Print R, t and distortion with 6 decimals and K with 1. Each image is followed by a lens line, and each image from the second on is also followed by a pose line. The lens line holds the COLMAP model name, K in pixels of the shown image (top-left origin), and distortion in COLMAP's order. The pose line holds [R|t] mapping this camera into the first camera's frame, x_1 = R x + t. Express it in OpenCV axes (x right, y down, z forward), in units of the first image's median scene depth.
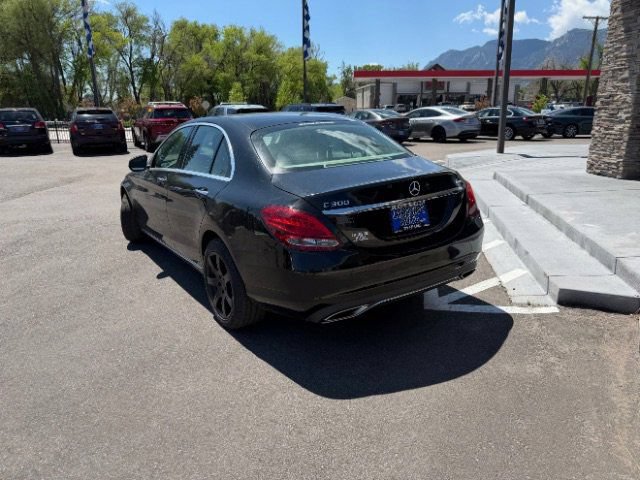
lens RADIAL K [[451.0, 0, 317.7], [0, 451.0, 244.4], [0, 0, 1]] dist [0.018800, -0.027524]
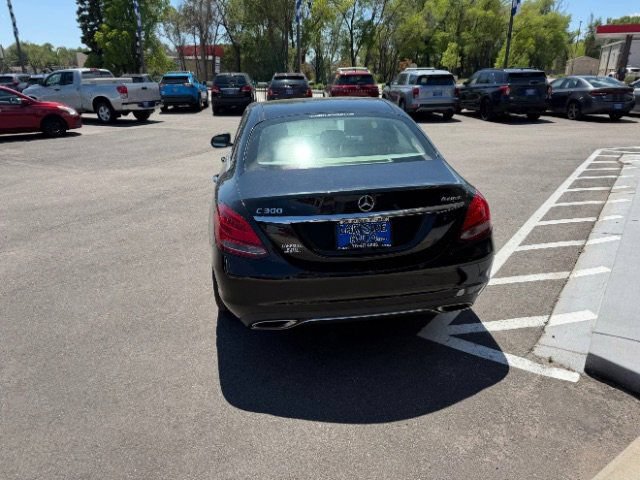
lens RADIAL K [[451.0, 0, 317.7], [0, 451.0, 244.0], [0, 0, 1]] dist [0.018800, -0.027524]
pose [[0.899059, 0.158900, -0.407974, 0.196484], [-0.127371, 0.986439, 0.103514, -0.049004], [0.418890, -0.041101, 0.907106, 0.064149]]
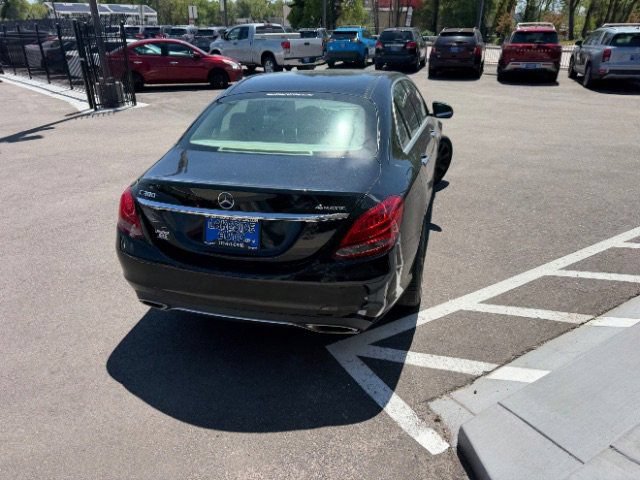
lens RADIAL K [[451.0, 0, 318.2], [0, 451.0, 245.5], [0, 0, 1]] dist [0.018800, -0.027524]
pose [[0.652537, 0.337732, -0.678331, 0.355923], [-0.218639, 0.941026, 0.258199, -0.115902], [0.725529, -0.020175, 0.687896, 0.219674]]
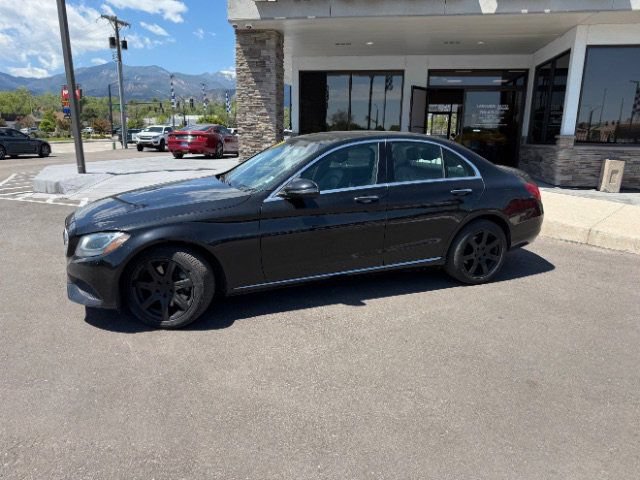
lens RADIAL K [[451.0, 0, 317.9], [0, 451.0, 238.4], [0, 0, 1]] dist [0.018800, -0.027524]
pose [[0.203936, -0.198463, 0.958657, -0.775237], [0.254446, 0.956328, 0.143852, -0.134028], [-0.945340, 0.214589, 0.245528, 0.530289]]
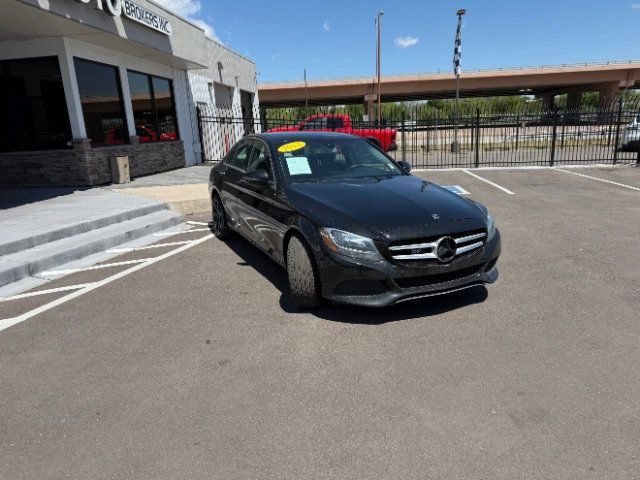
lens RADIAL K [[451.0, 0, 314.5], [0, 451.0, 245.5], [0, 0, 1]] dist [0.018800, -0.027524]
pose [[-0.988066, 0.025119, 0.151970, -0.224650], [0.099776, 0.856018, 0.507225, -0.414200], [-0.117348, 0.516335, -0.848309, 1.415100]]
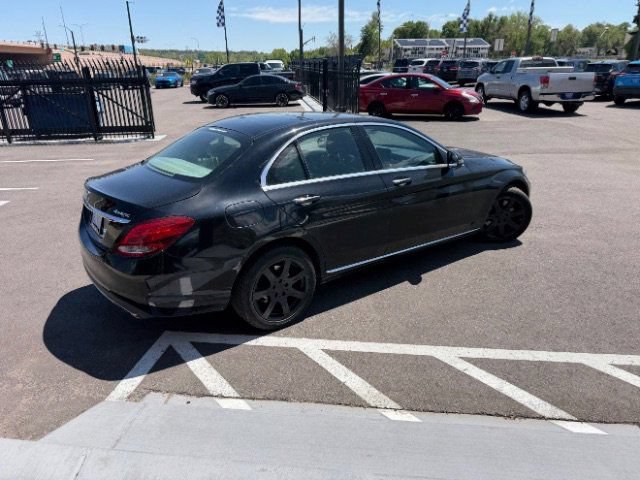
lens RADIAL K [[451.0, 0, 319.4], [0, 451.0, 238.3], [0, 0, 1]] dist [0.018800, -0.027524]
pose [[0.058268, 0.372007, -0.926399, 0.548614], [-0.266746, 0.900037, 0.344643, -0.234811], [0.962004, 0.227032, 0.151675, 0.562615]]
